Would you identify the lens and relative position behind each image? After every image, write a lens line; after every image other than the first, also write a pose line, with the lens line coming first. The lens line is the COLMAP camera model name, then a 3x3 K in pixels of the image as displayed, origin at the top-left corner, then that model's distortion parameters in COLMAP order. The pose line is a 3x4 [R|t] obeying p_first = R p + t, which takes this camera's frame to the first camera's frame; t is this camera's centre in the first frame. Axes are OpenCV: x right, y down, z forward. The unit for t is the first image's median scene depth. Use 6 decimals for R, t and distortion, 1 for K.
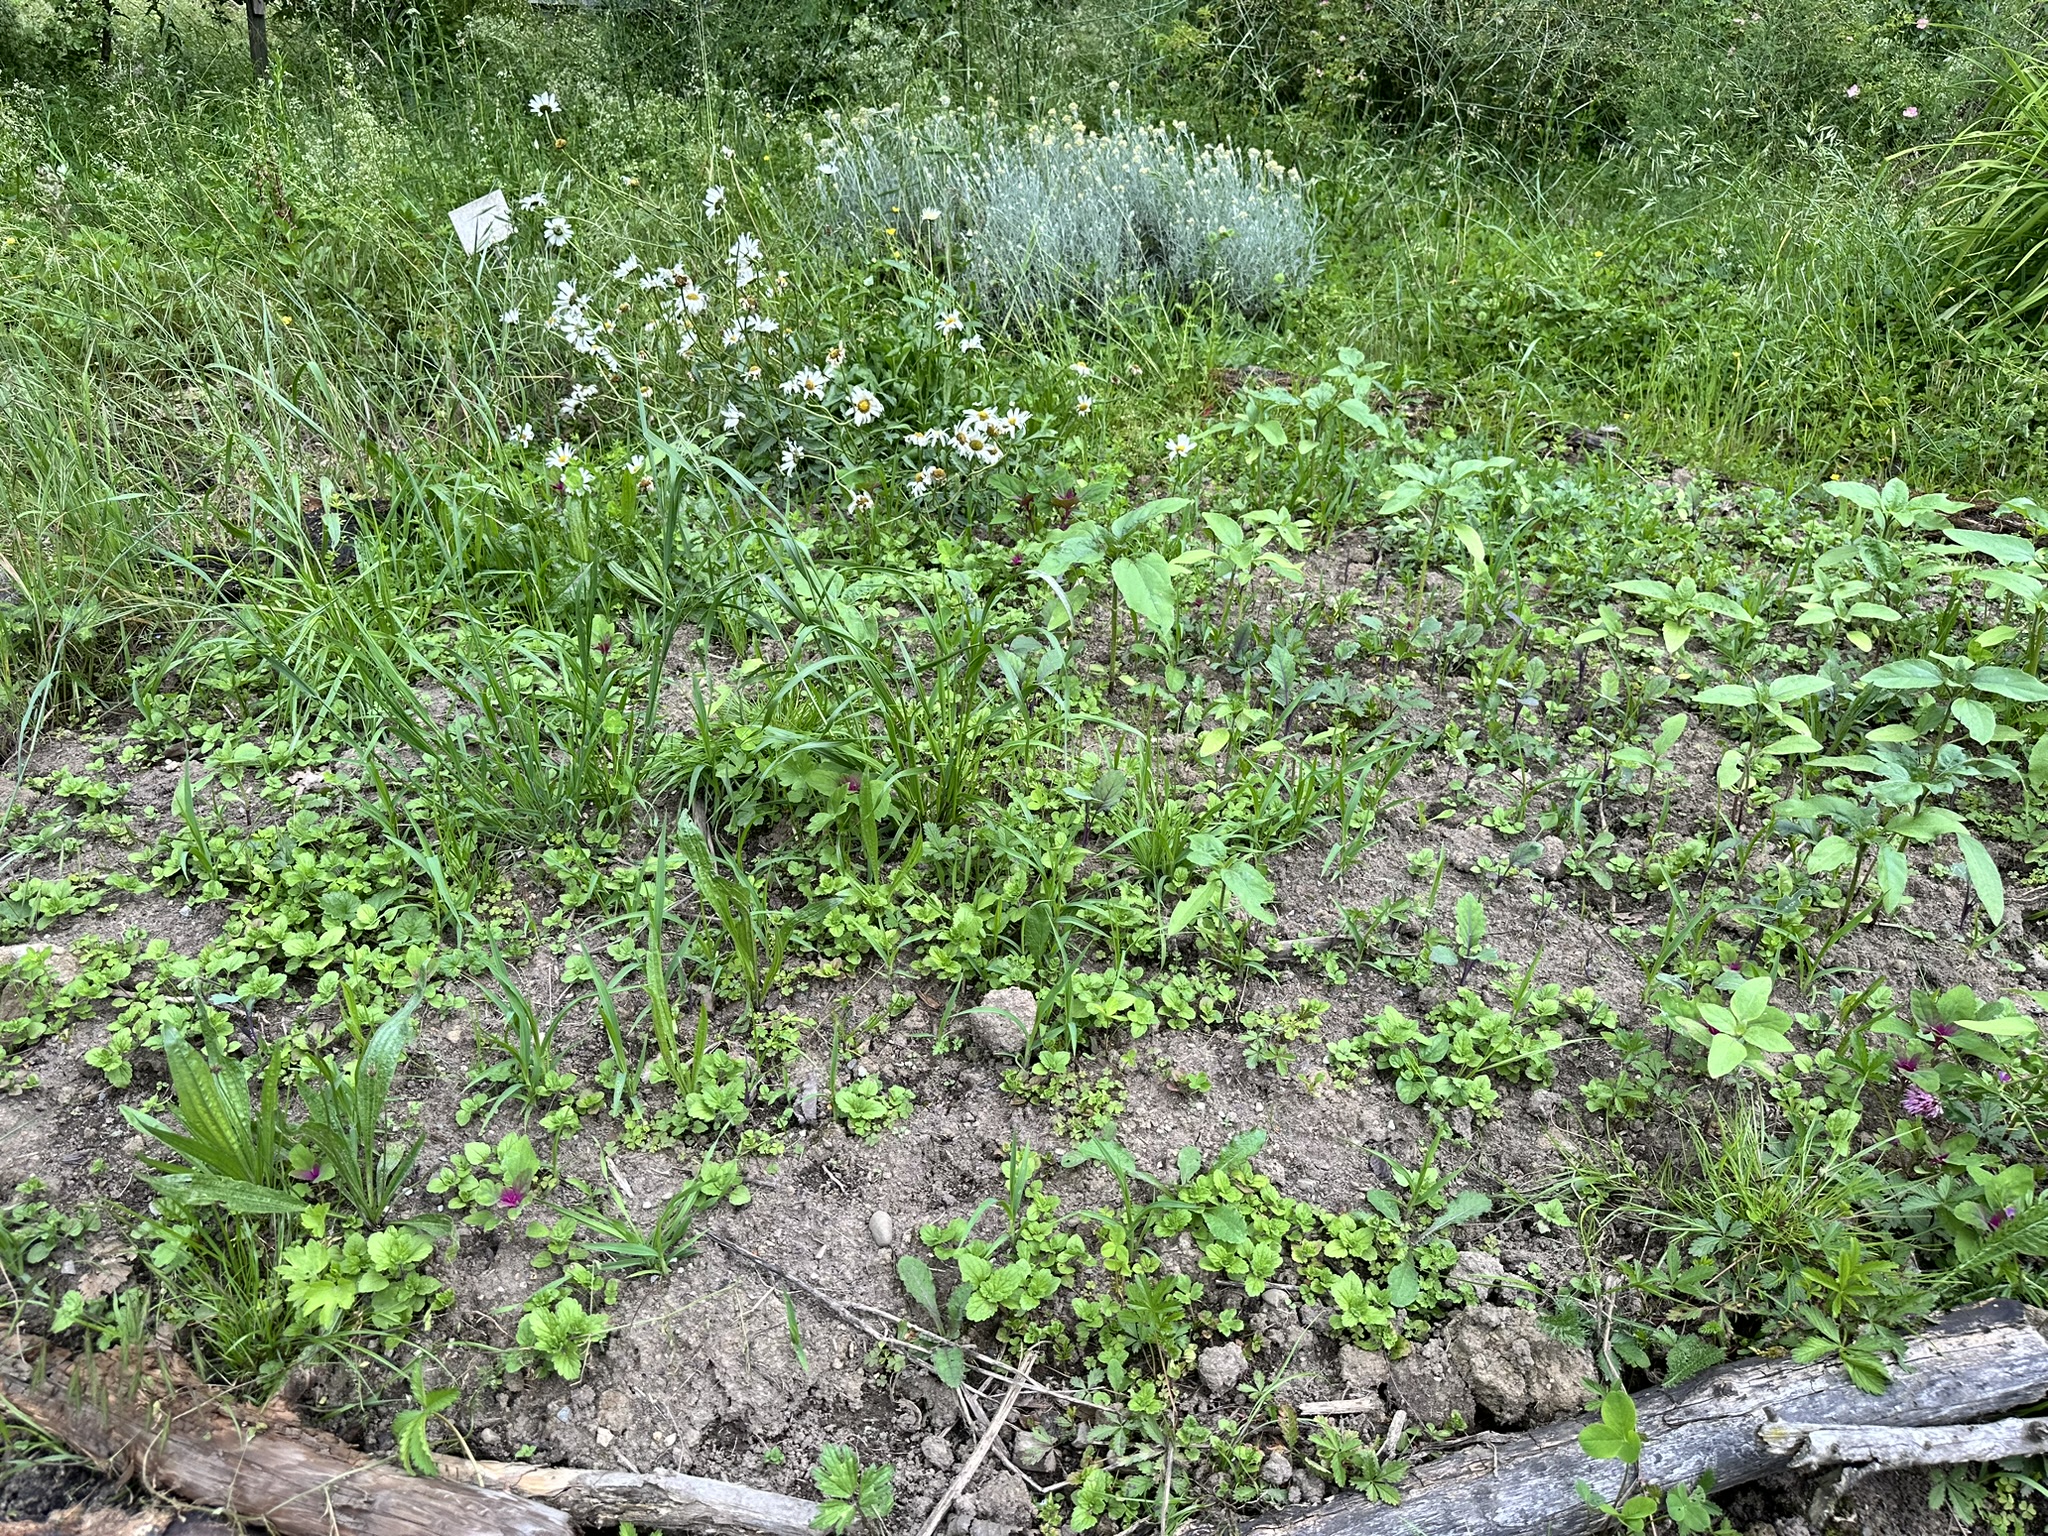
lens RADIAL K [[1483.2, 0, 976.0], [0, 1483.2, 768.8], [0, 0, 1]] dist [0.028003, -0.061576]
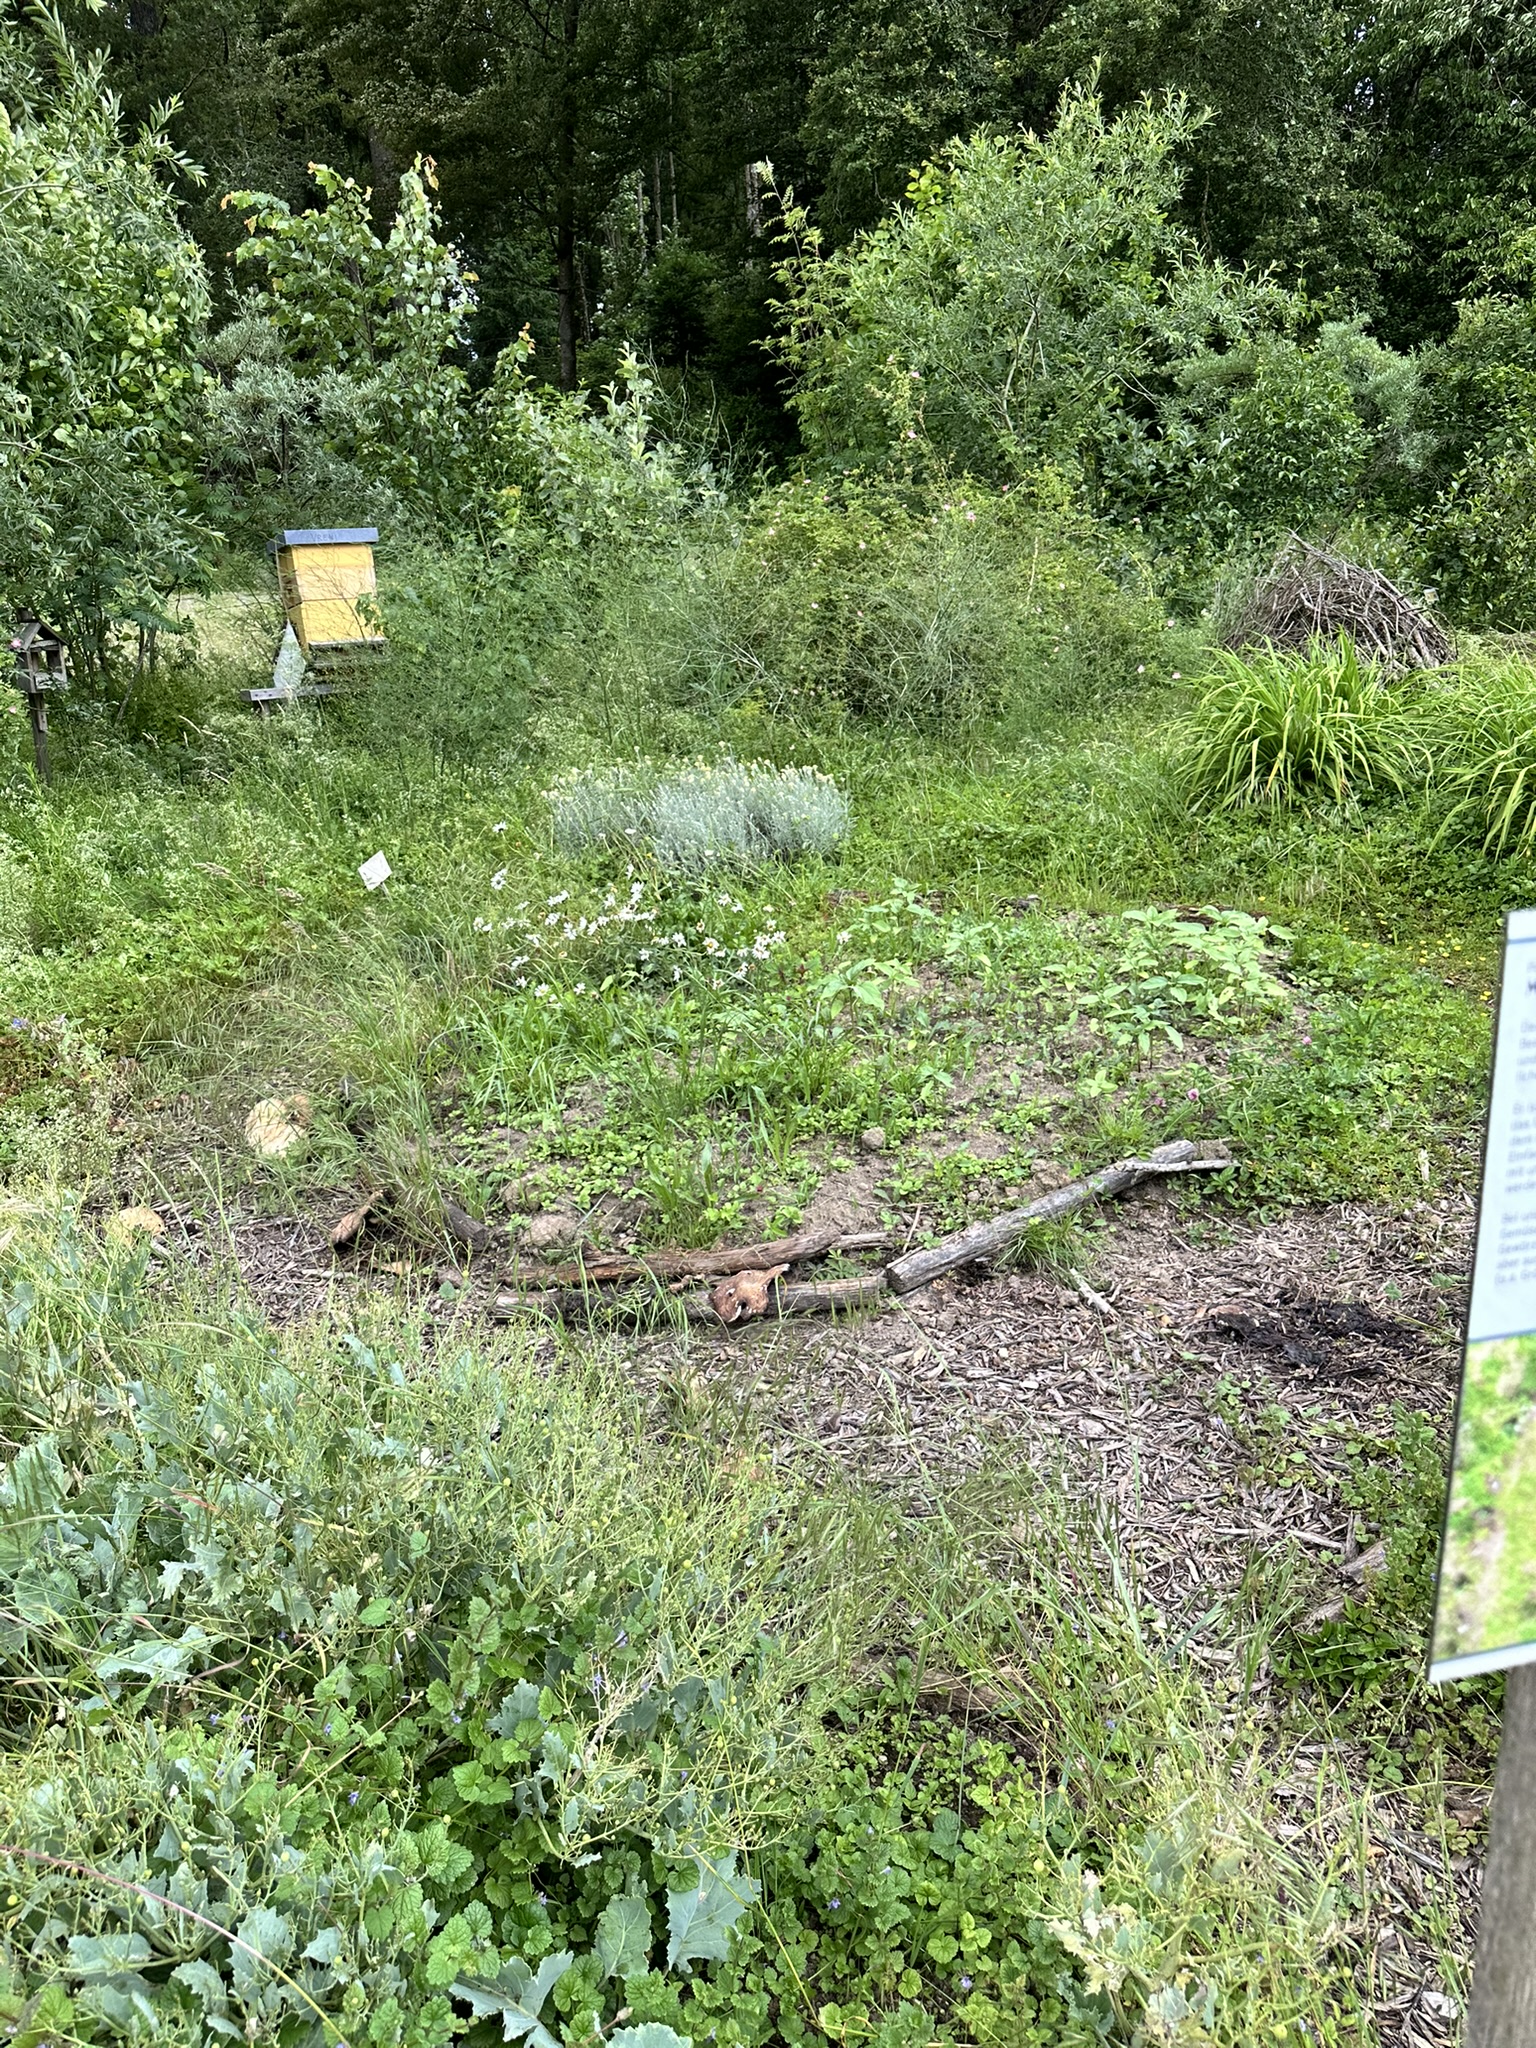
lens RADIAL K [[1483.2, 0, 768.0], [0, 1483.2, 1024.0], [0, 0, 1]] dist [0.028003, -0.061576]
pose [[0.968472, -0.158997, 0.191784, -0.423772], [0.187431, 0.972176, -0.140512, 0.193815], [-0.164107, 0.172028, 0.971326, -1.105113]]
